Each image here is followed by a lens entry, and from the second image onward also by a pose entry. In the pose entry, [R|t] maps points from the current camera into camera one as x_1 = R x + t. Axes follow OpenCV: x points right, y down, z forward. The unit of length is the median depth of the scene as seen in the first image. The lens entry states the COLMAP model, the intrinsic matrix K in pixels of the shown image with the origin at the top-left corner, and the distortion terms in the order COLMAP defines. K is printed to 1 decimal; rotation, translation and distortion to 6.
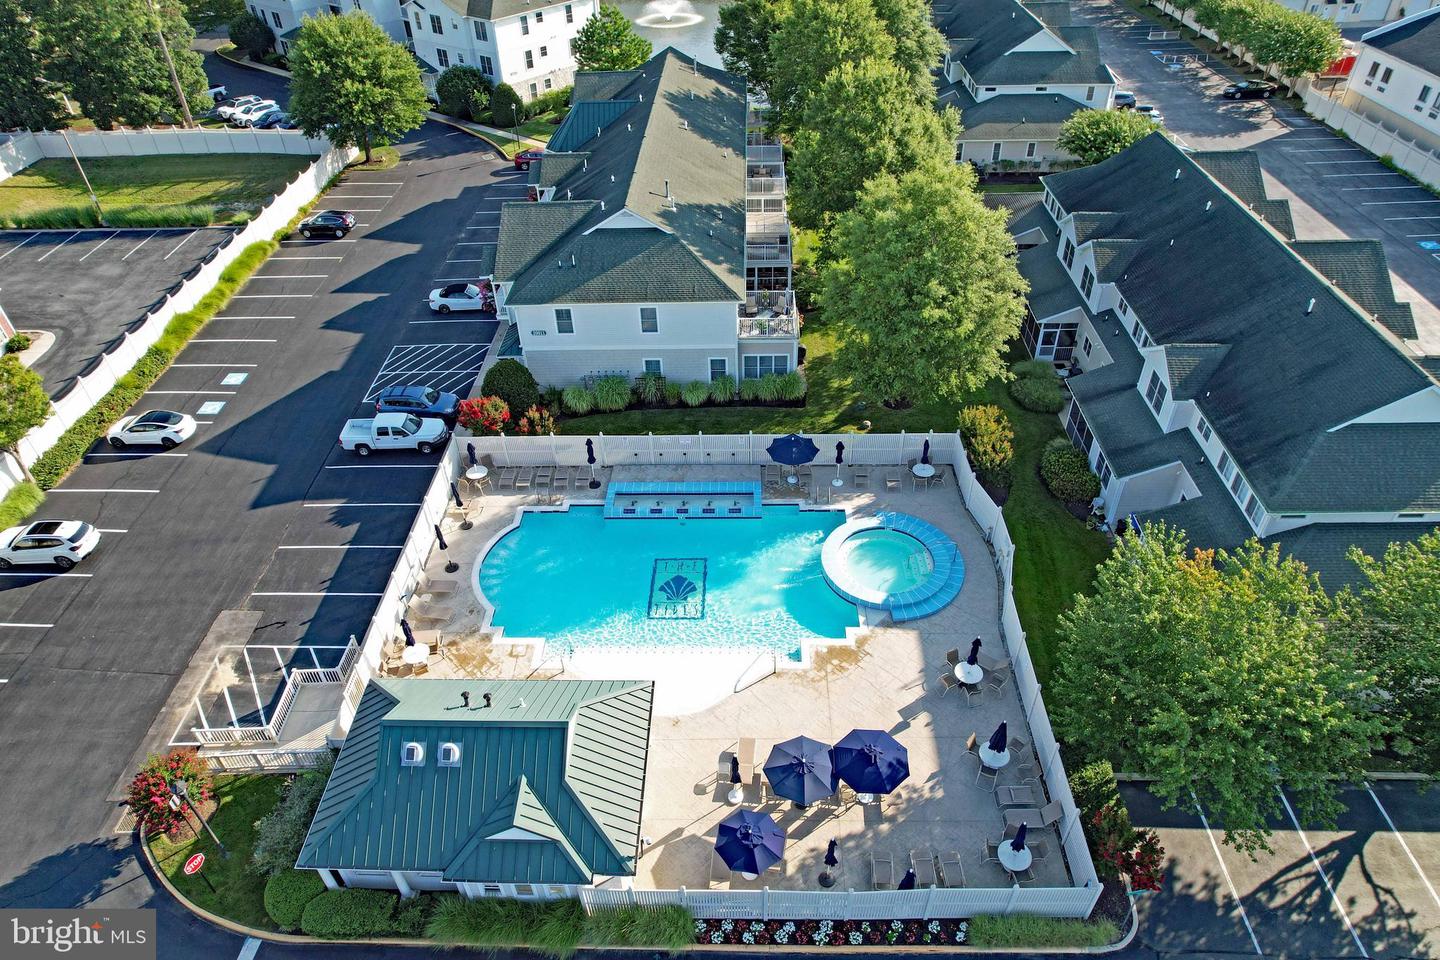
lens RADIAL K [[918.5, 0, 720.8], [0, 918.5, 482.5], [0, 0, 1]] dist [-0.085009, 0.079400]
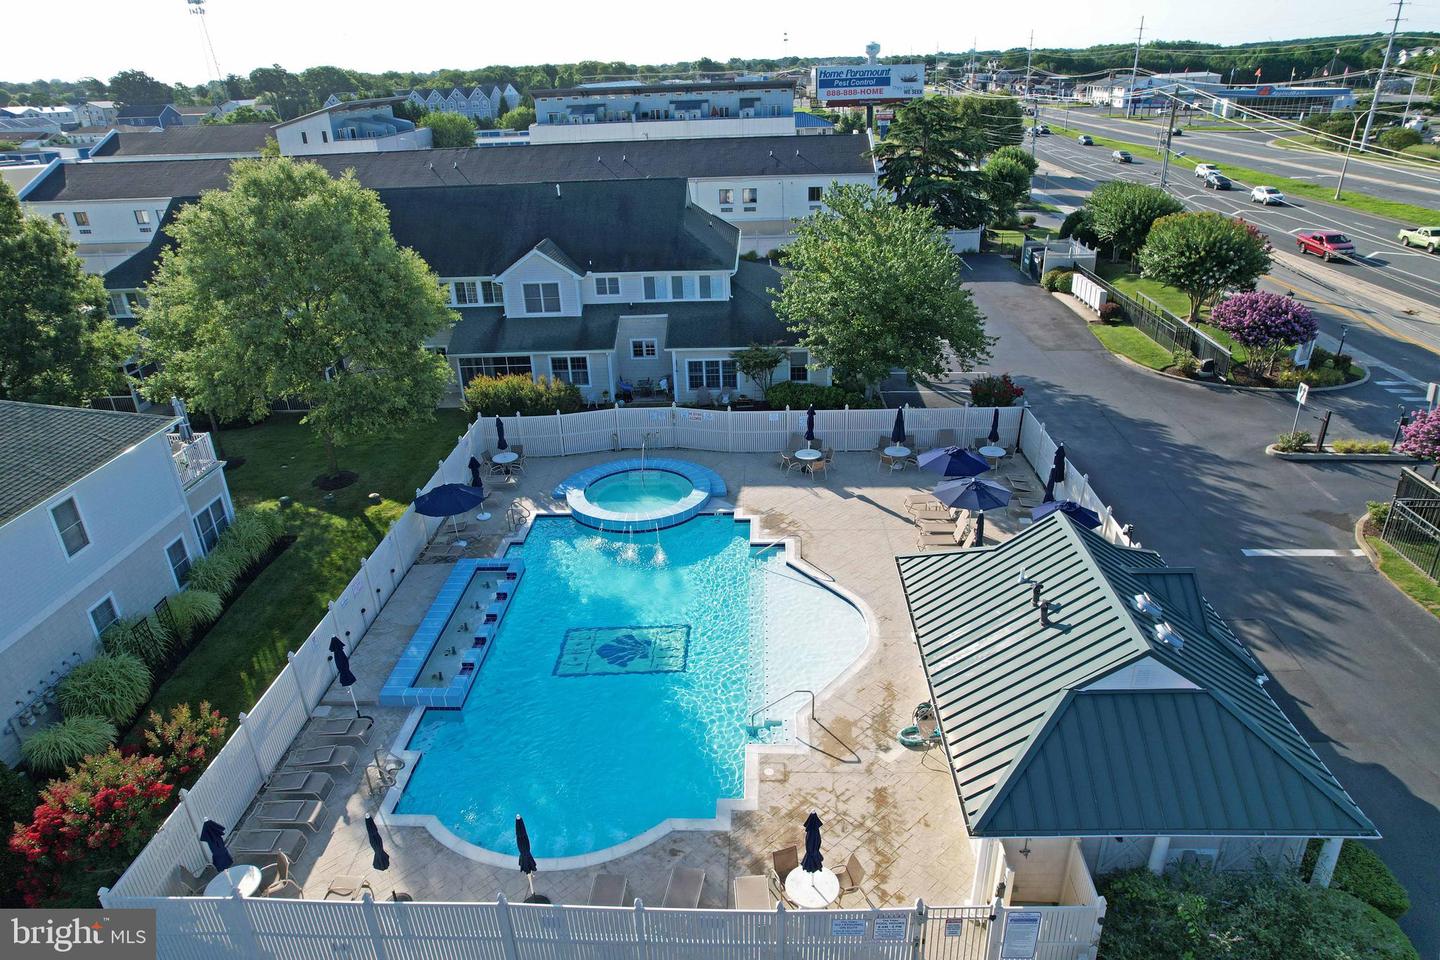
lens RADIAL K [[918.5, 0, 720.8], [0, 918.5, 482.5], [0, 0, 1]] dist [-0.085009, 0.079400]
pose [[0.019391, -0.395255, 0.918367, -0.662881], [0.653308, 0.700331, 0.287620, -0.130369], [-0.756844, 0.594399, 0.271803, 0.735724]]
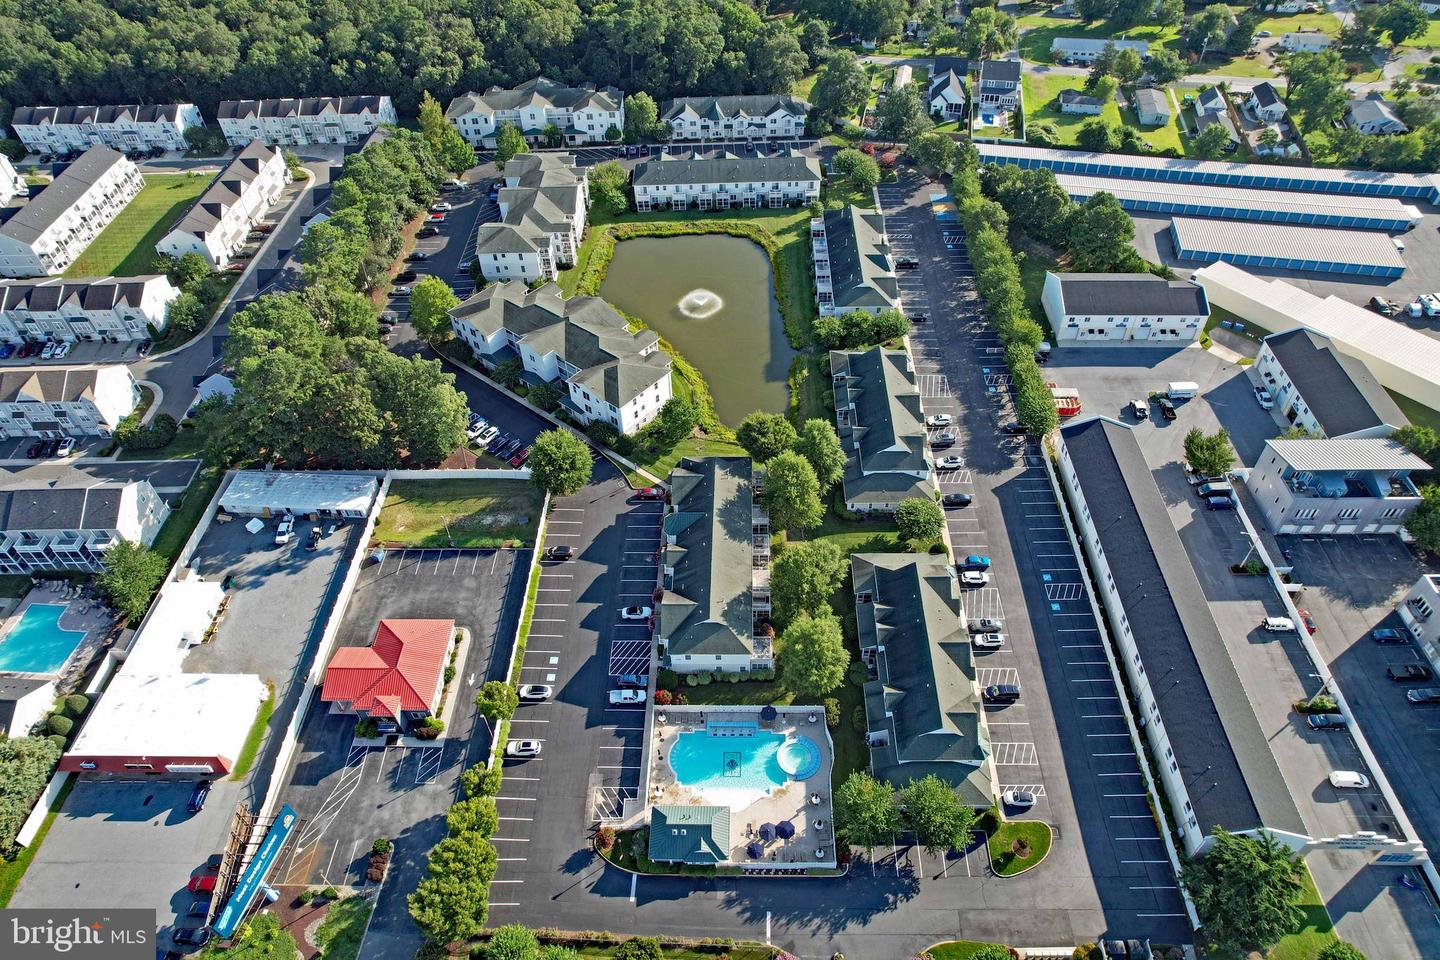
lens RADIAL K [[918.5, 0, 720.8], [0, 918.5, 482.5], [0, 0, 1]] dist [-0.085009, 0.079400]
pose [[0.999992, -0.003959, 0.000471, -0.090030], [0.003876, 0.993135, 0.116908, -1.320366], [-0.000930, -0.116905, 0.993143, -2.189981]]
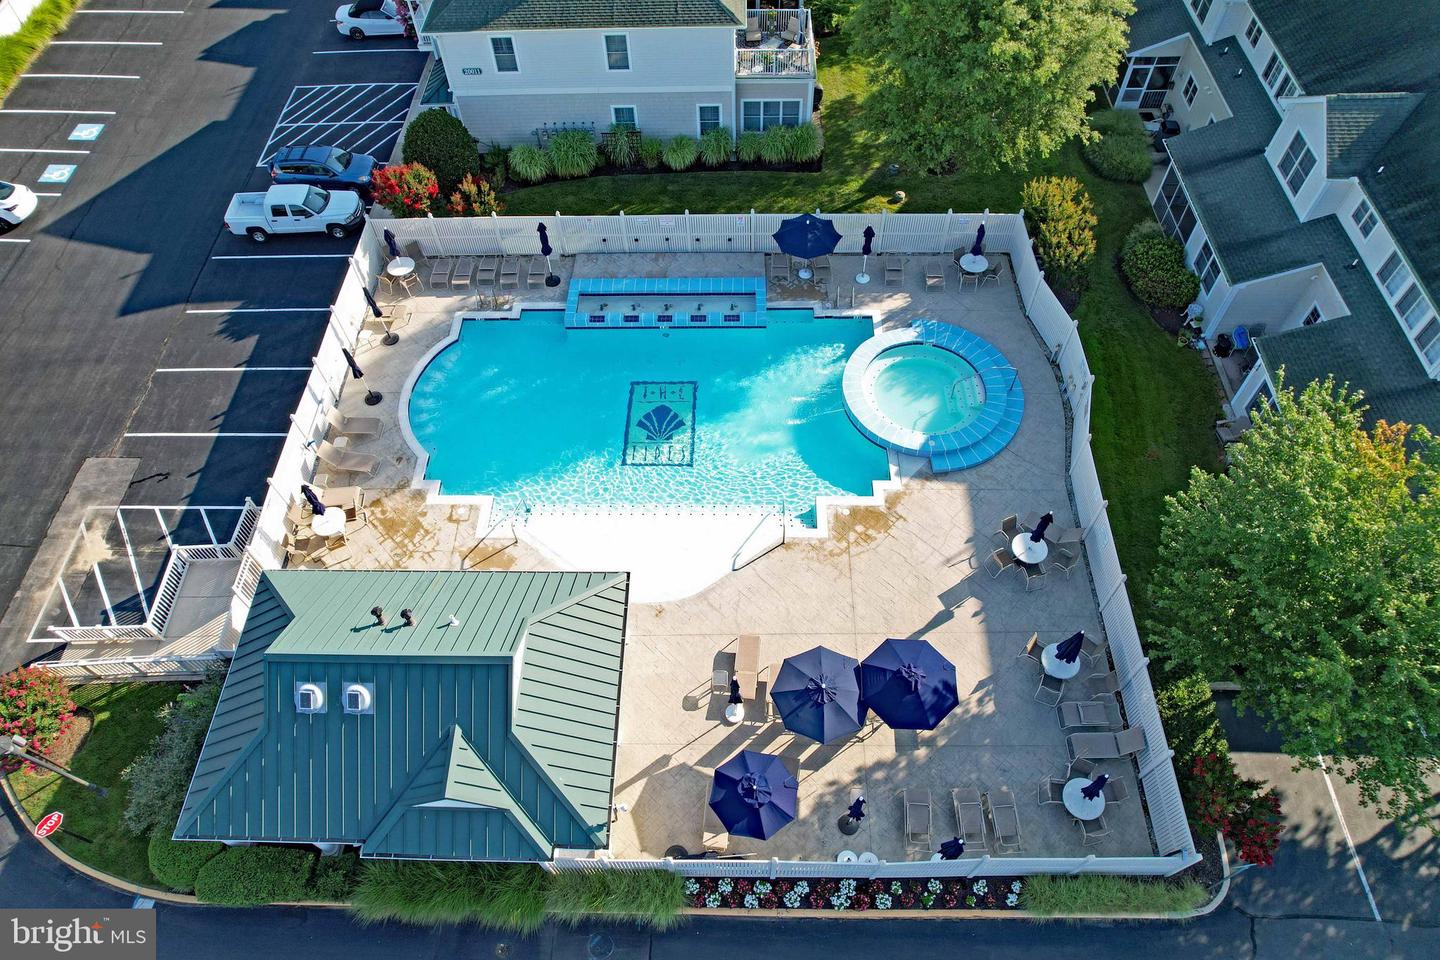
lens RADIAL K [[918.5, 0, 720.8], [0, 918.5, 482.5], [0, 0, 1]] dist [-0.085009, 0.079400]
pose [[0.999953, -0.004397, 0.008599, -0.001687], [0.001771, 0.958727, 0.284324, -0.064047], [-0.009494, -0.284296, 0.958690, 0.239496]]
